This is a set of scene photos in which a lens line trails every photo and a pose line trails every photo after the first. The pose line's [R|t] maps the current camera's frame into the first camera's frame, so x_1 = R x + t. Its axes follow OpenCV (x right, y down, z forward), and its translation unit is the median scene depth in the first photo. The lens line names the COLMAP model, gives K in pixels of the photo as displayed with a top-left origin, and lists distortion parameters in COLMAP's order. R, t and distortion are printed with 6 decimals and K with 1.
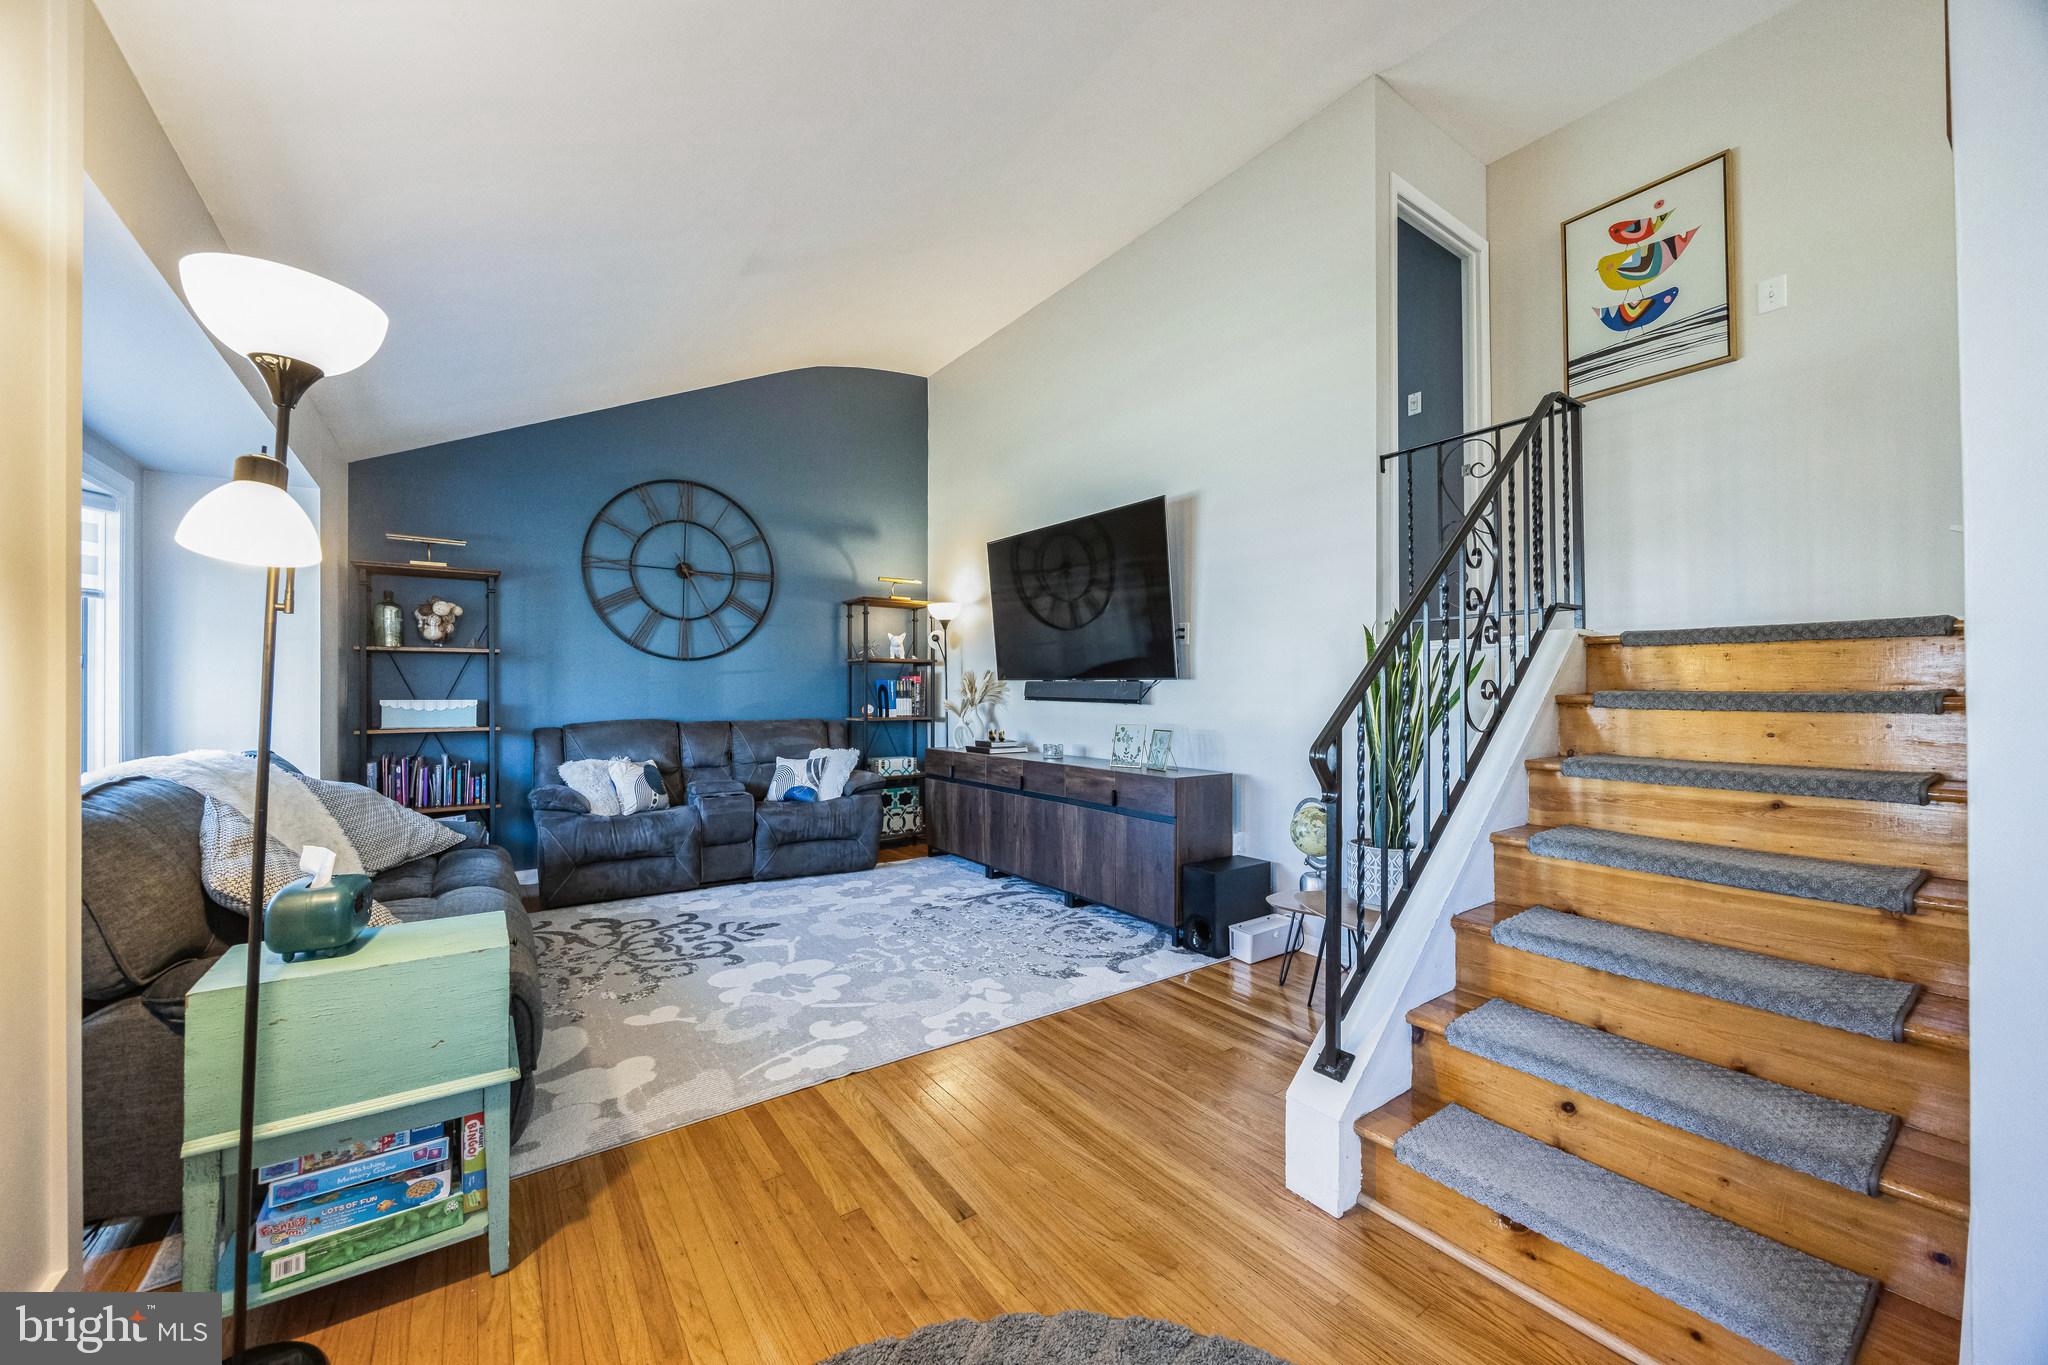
lens RADIAL K [[777.9, 0, 1021.2], [0, 777.9, 688.9], [0, 0, 1]] dist [-0.002448, -0.000460]
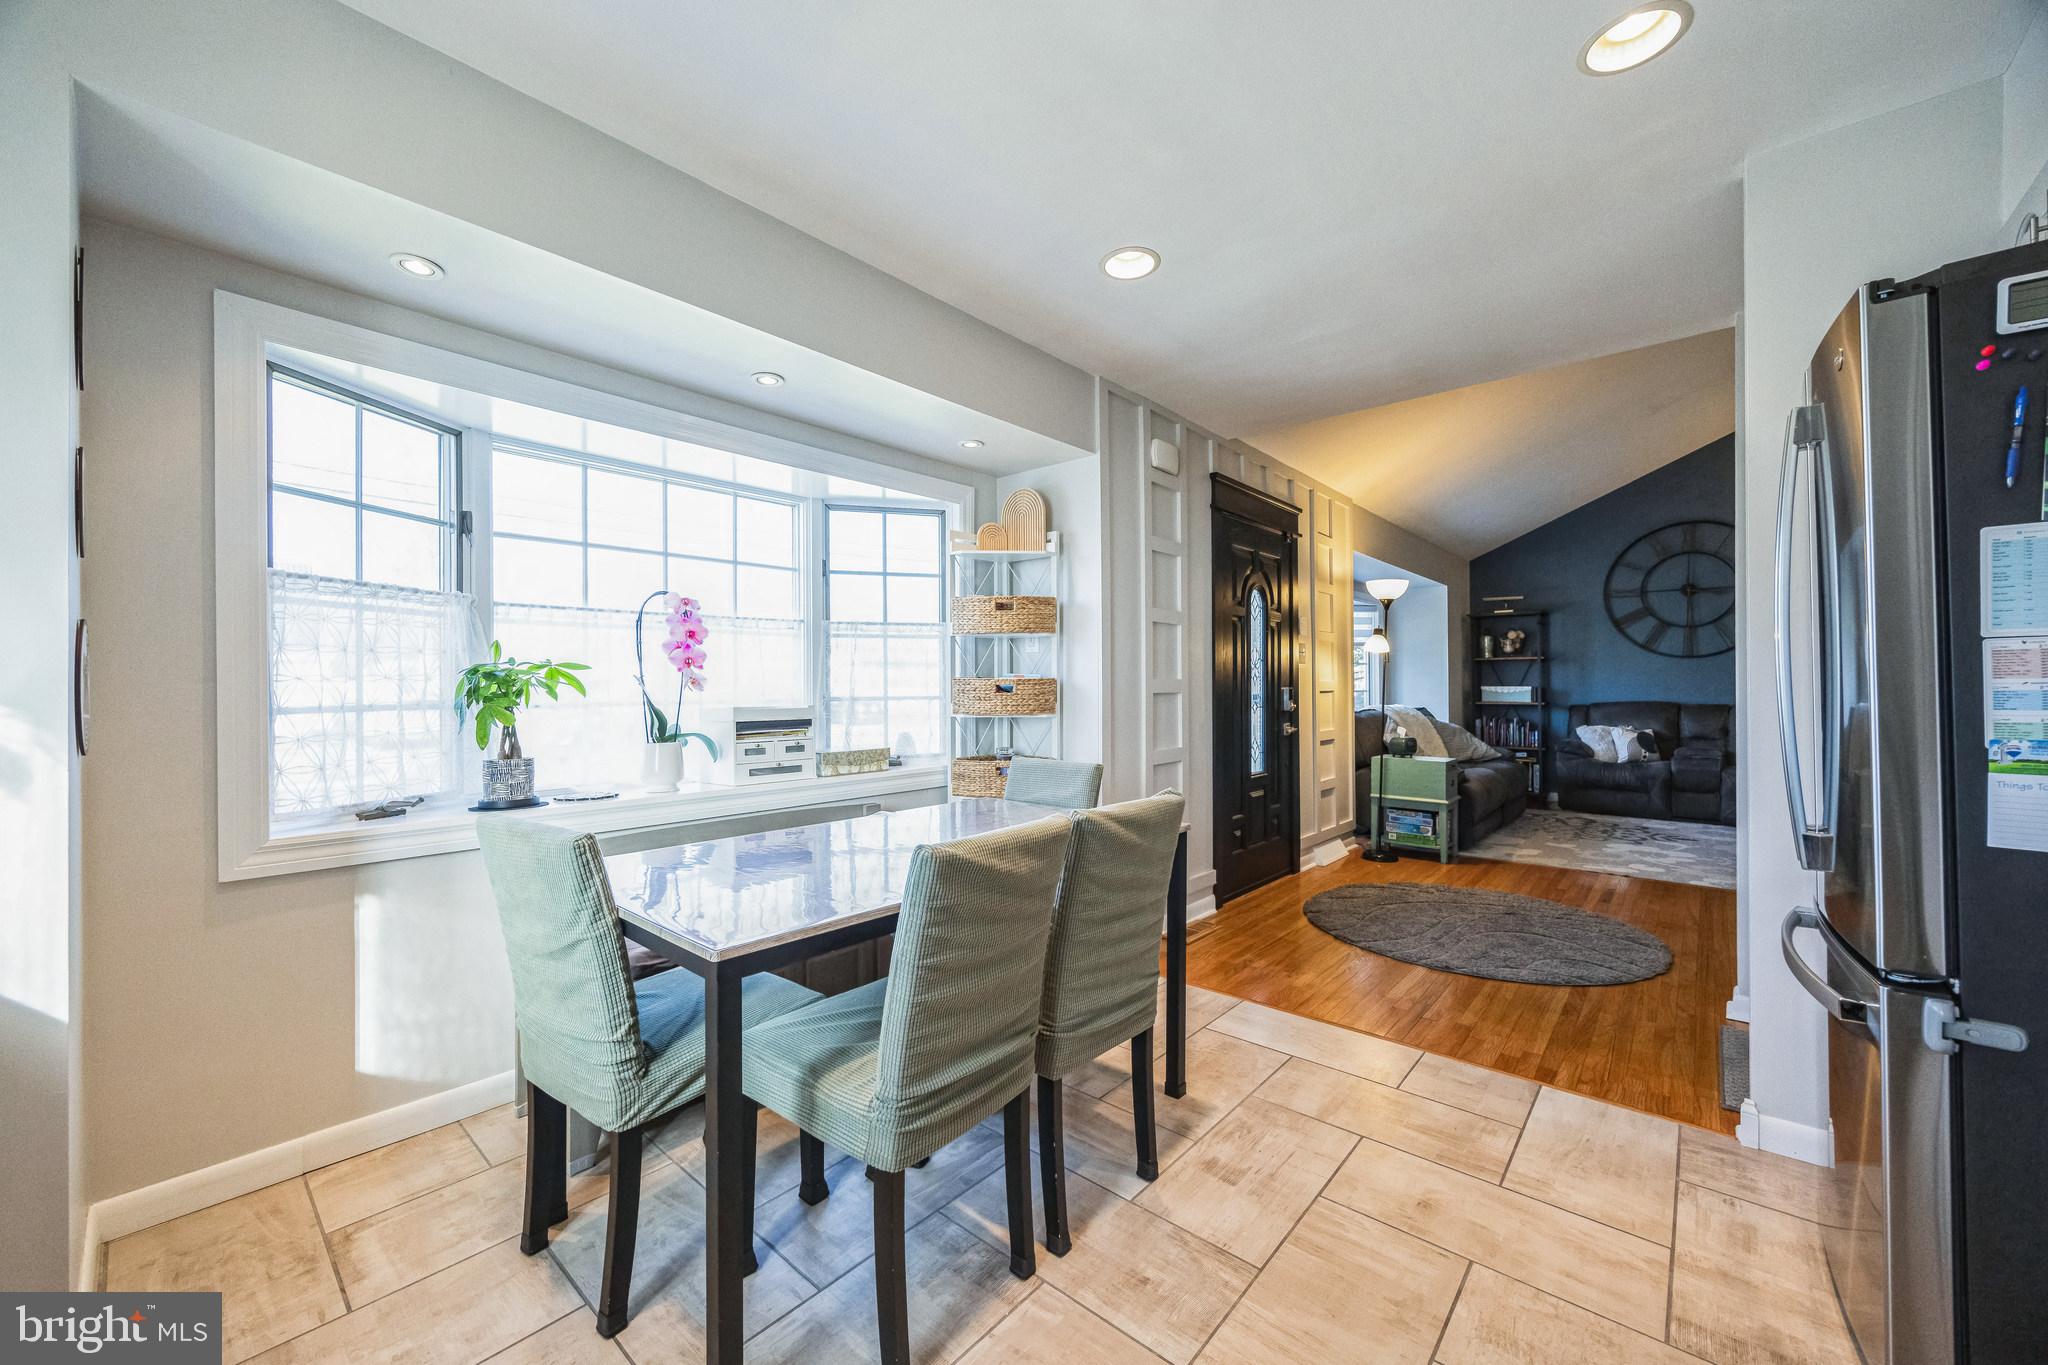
lens RADIAL K [[777.9, 0, 1018.8], [0, 777.9, 687.0], [0, 0, 1]] dist [-0.002448, -0.000460]
pose [[0.228671, 0.003657, -0.973497, 0.688064], [0.007429, 0.999957, 0.005501, -0.002622], [0.973475, -0.008490, 0.228634, -0.481164]]
